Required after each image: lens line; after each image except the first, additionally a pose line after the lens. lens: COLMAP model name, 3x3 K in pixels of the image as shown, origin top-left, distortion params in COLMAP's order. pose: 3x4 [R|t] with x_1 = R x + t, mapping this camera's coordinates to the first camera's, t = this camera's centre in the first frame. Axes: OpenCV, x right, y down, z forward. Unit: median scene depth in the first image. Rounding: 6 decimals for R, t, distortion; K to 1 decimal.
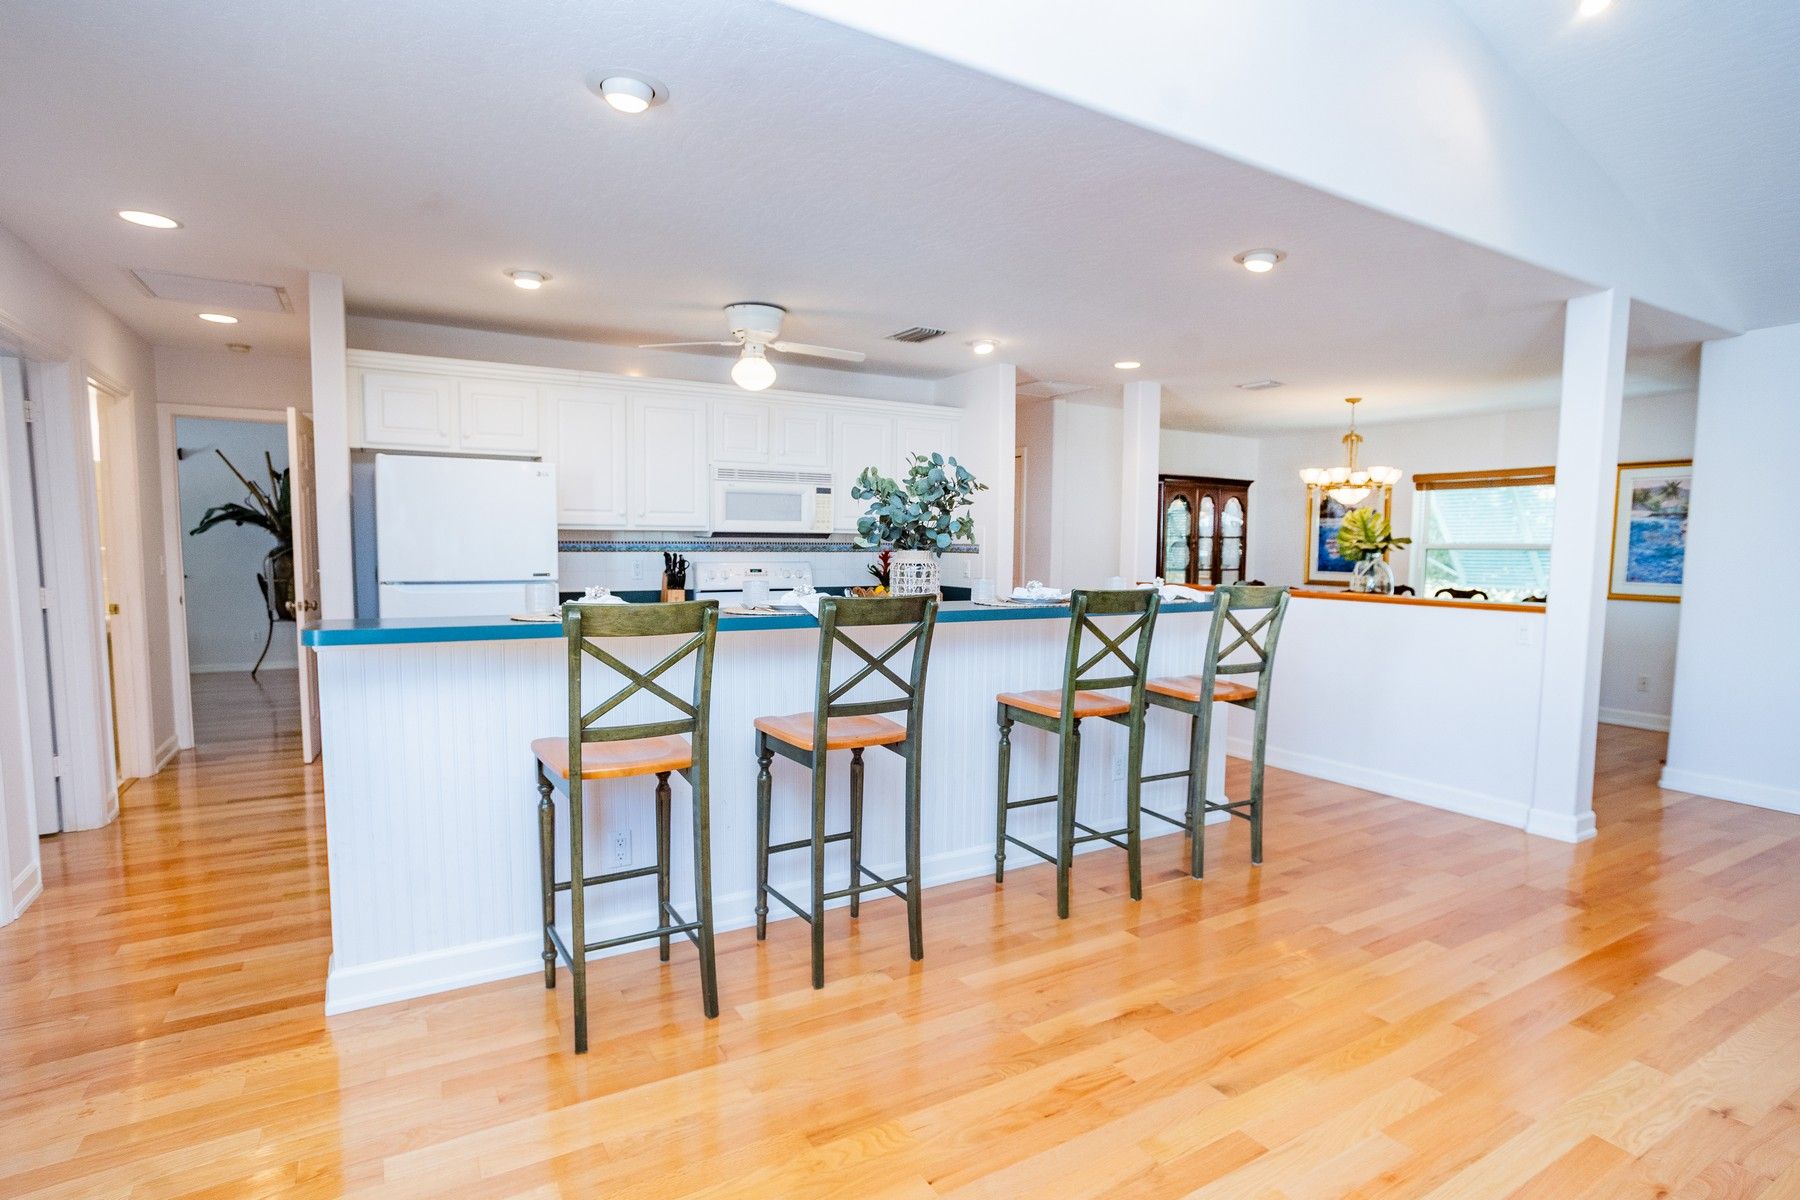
lens RADIAL K [[893.4, 0, 892.3], [0, 893.4, 629.4], [0, 0, 1]] dist [-0.001339, -0.000012]
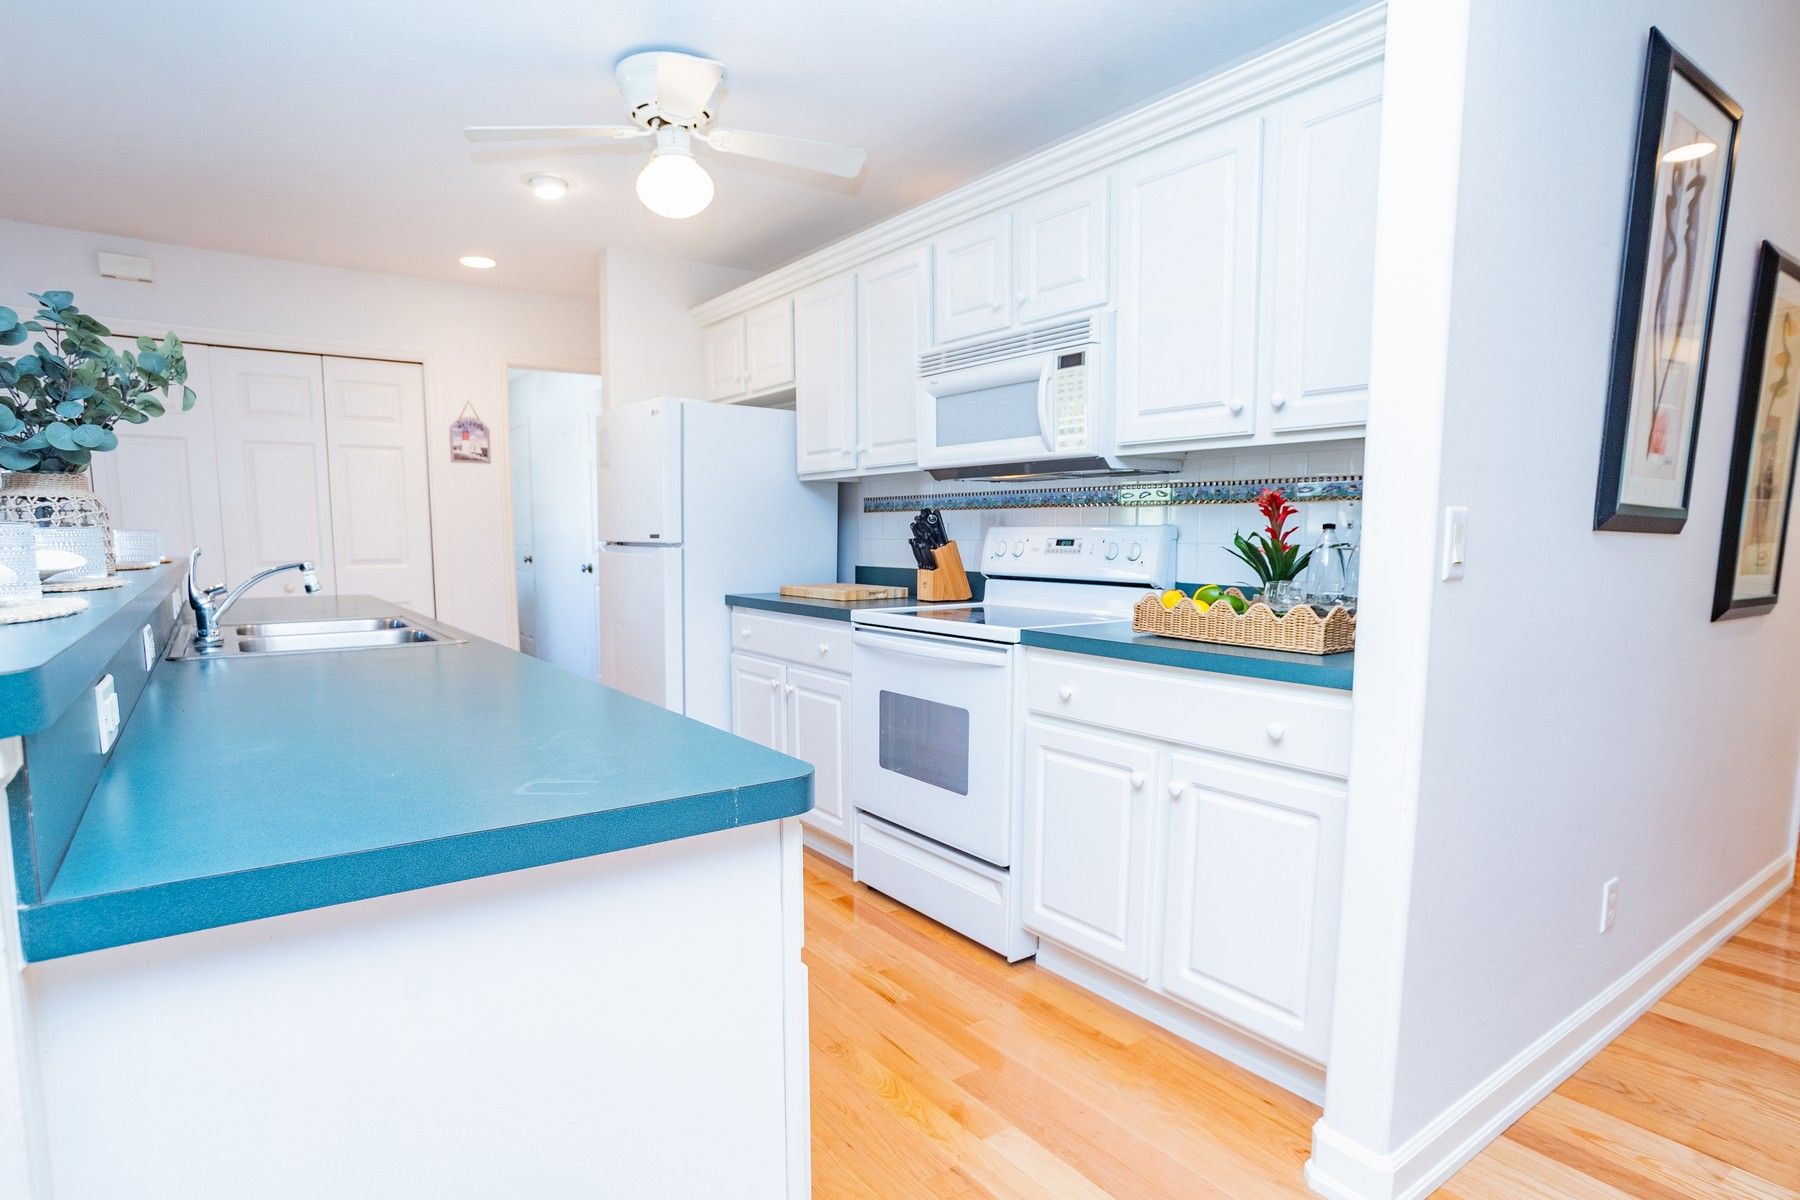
lens RADIAL K [[893.4, 0, 892.3], [0, 893.4, 629.4], [0, 0, 1]] dist [-0.001339, -0.000012]
pose [[0.120422, 0.101509, -0.987519, 0.358597], [-0.085166, 0.992147, 0.091600, -0.056478], [0.989063, 0.073072, 0.128122, 0.864684]]
